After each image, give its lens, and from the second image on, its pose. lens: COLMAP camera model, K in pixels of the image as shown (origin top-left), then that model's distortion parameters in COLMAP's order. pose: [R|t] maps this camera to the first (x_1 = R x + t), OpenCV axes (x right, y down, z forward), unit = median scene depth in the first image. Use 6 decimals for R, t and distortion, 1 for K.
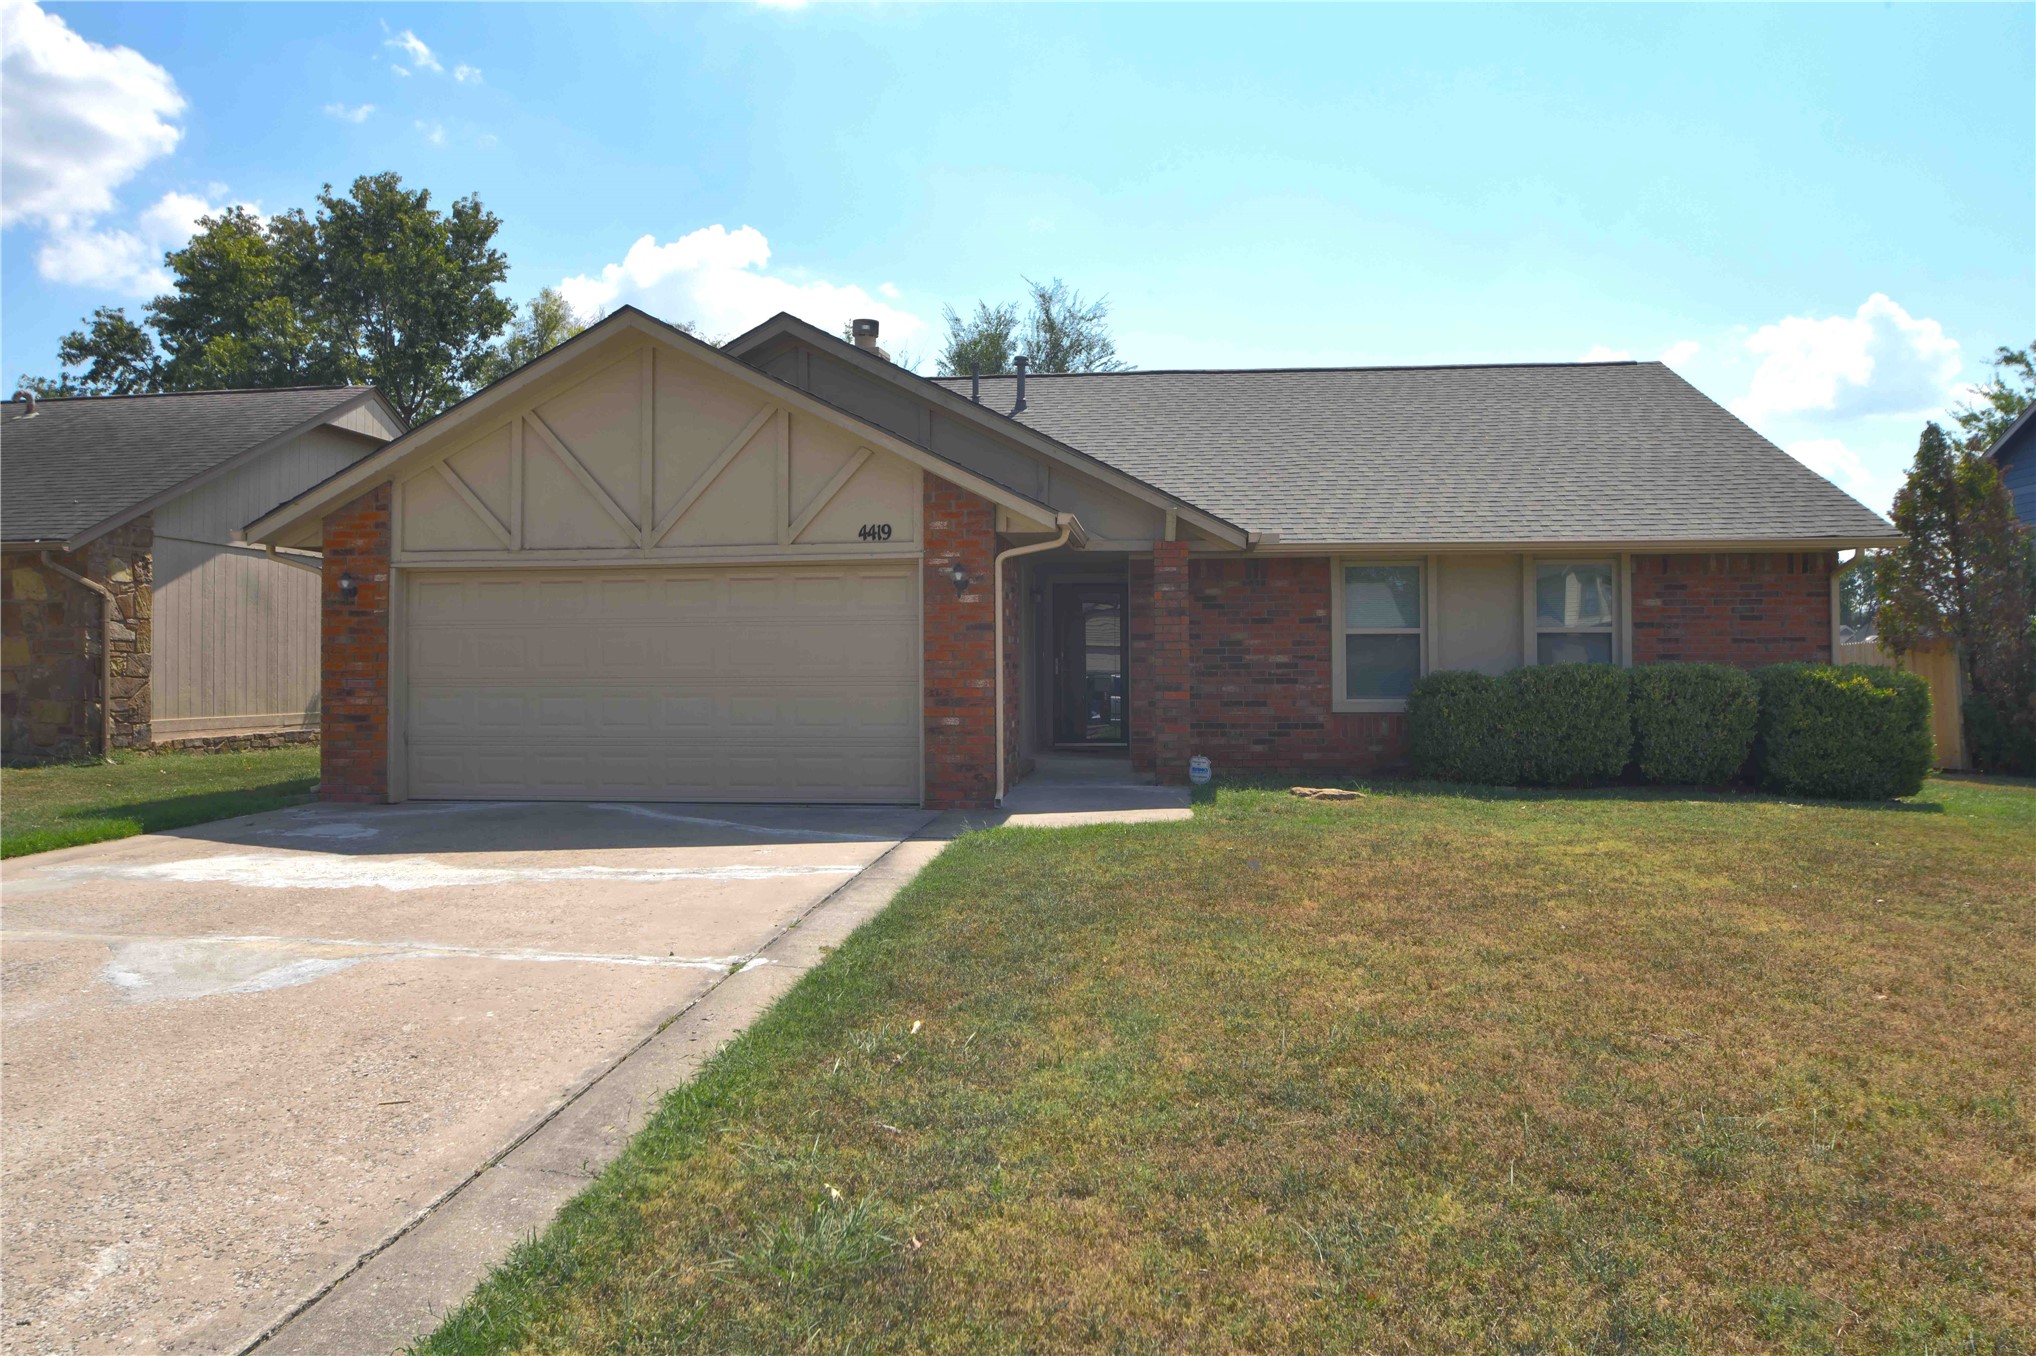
lens RADIAL K [[1343.0, 0, 1012.6], [0, 1343.0, 677.6], [0, 0, 1]] dist [-0.046114, -0.001650]
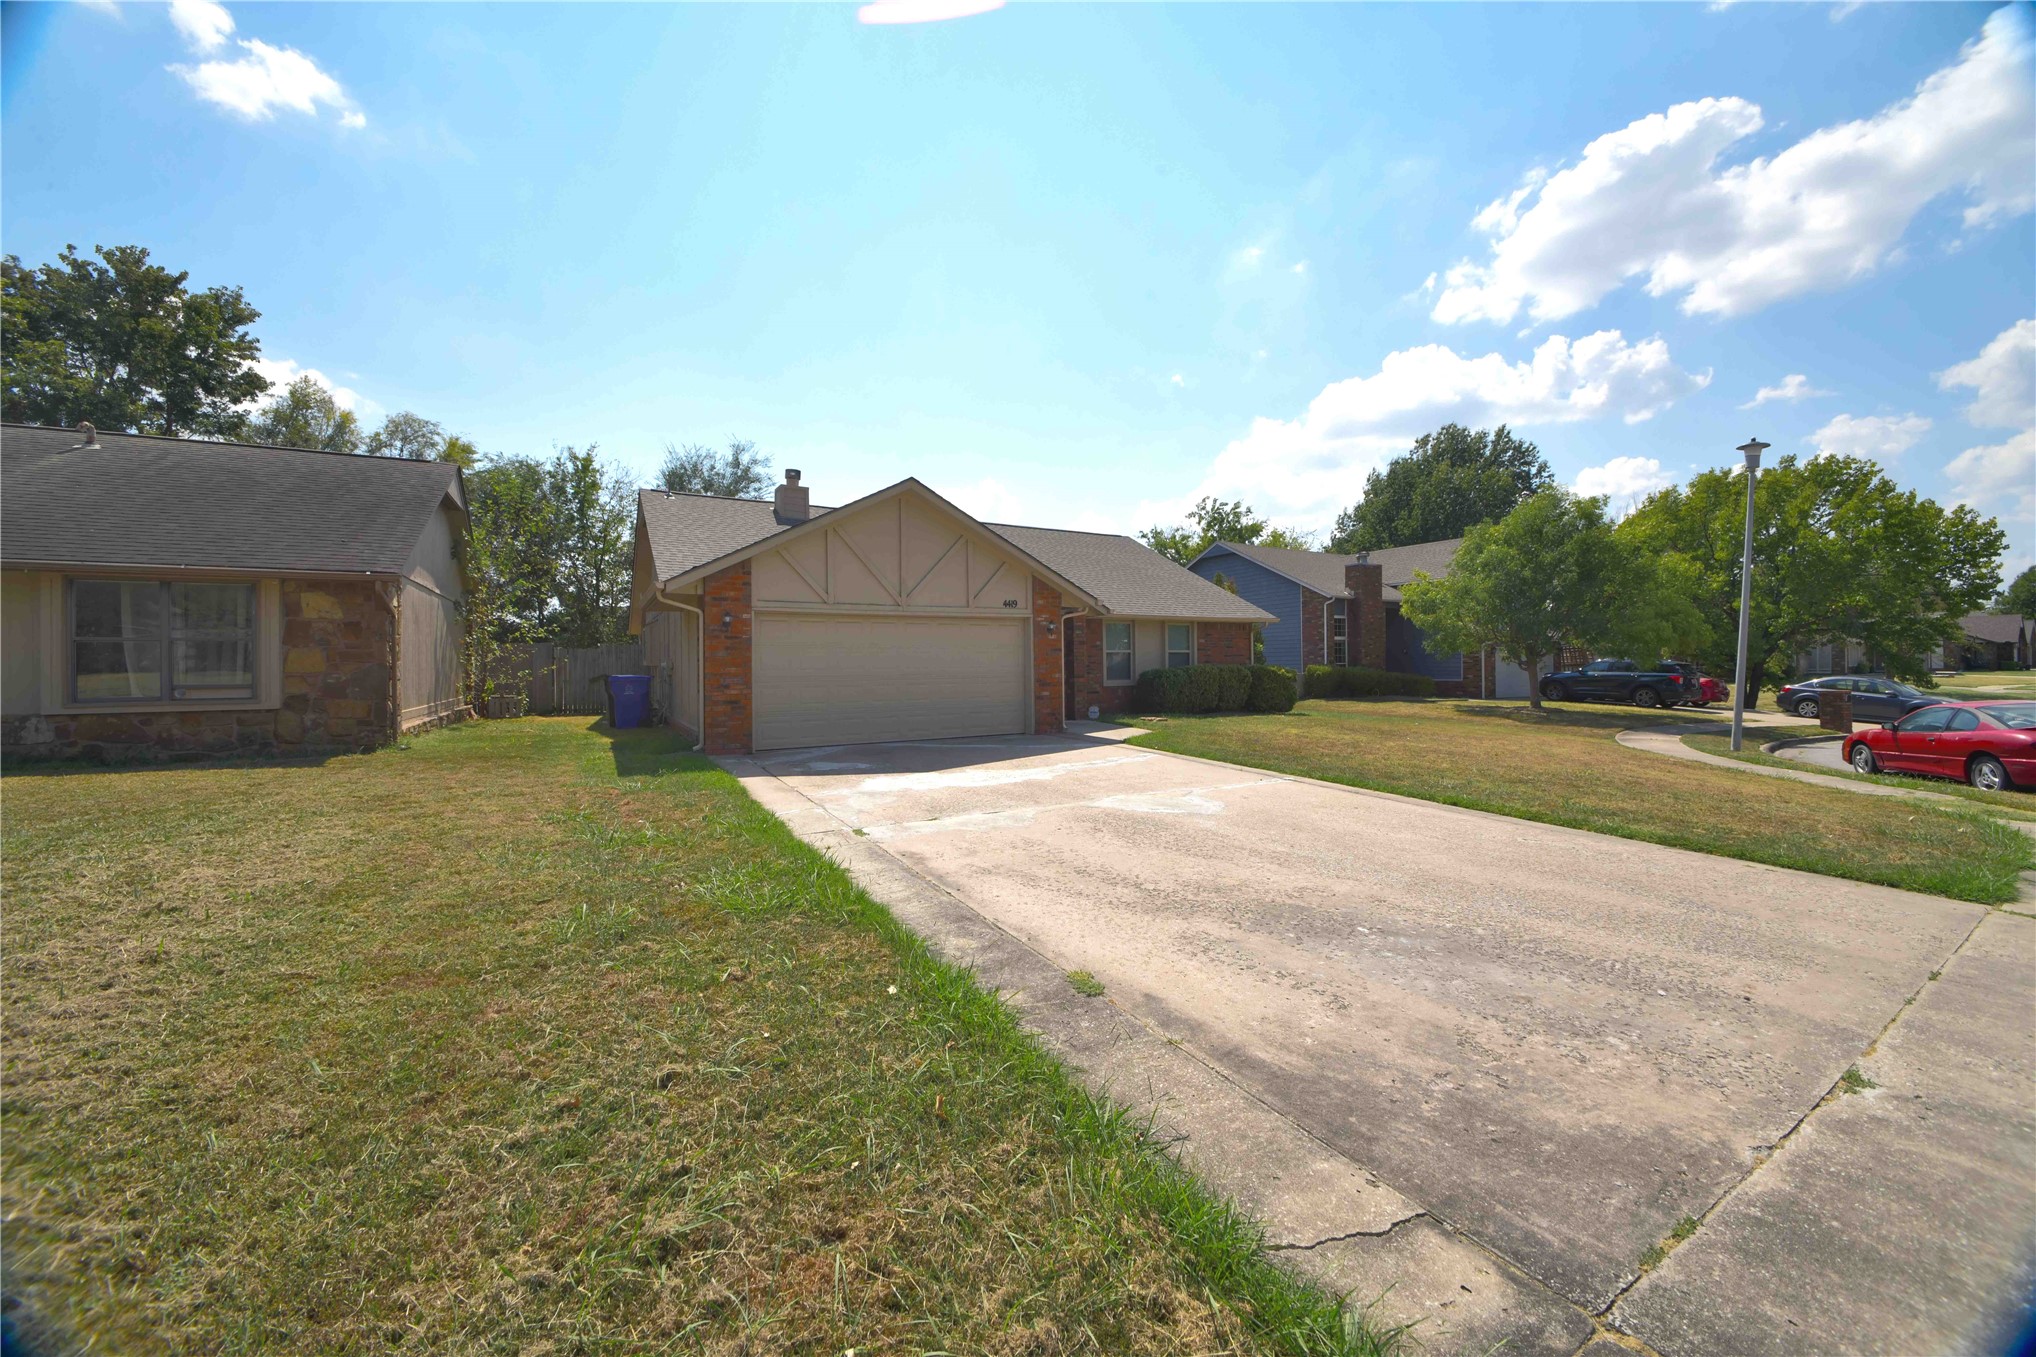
lens RADIAL K [[759.7, 0, 1019.8], [0, 759.7, 669.1], [0, 0, 1]] dist [-0.026948, -0.001039]
pose [[0.796336, -0.008062, 0.604800, -0.675068], [0.008790, 0.999960, 0.001755, -0.007561], [-0.604790, 0.003919, 0.796375, 0.048031]]
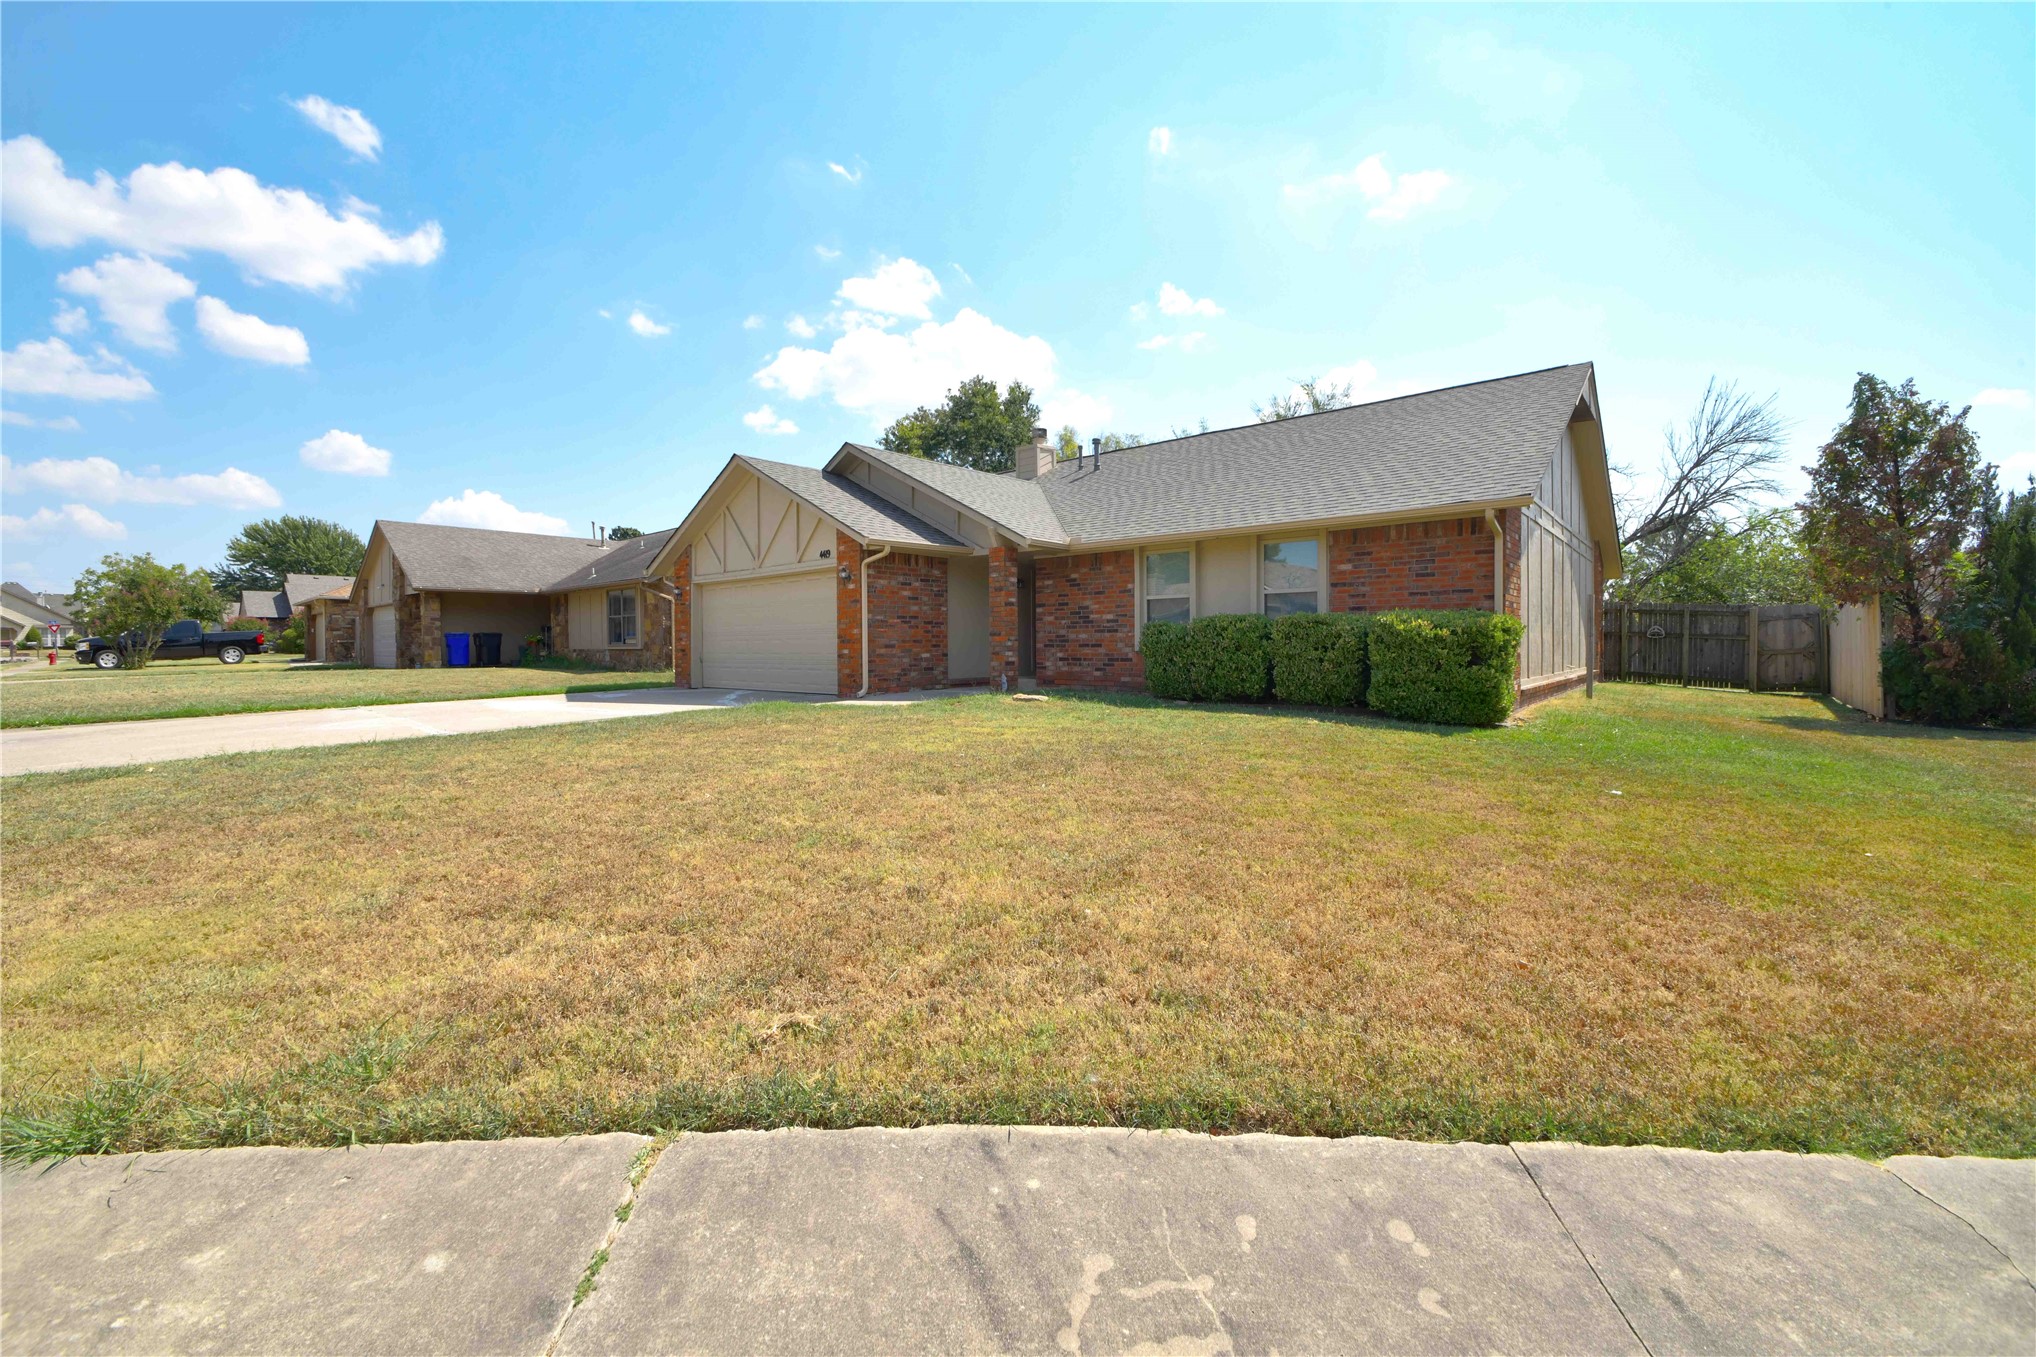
lens RADIAL K [[812.3, 0, 1014.1], [0, 812.3, 670.5], [0, 0, 1]] dist [-0.039185, -0.001044]
pose [[0.811737, 0.017463, -0.583762, 0.680060], [0.000597, 0.999527, 0.030731, 0.020145], [0.584023, -0.025294, 0.811343, 0.171700]]
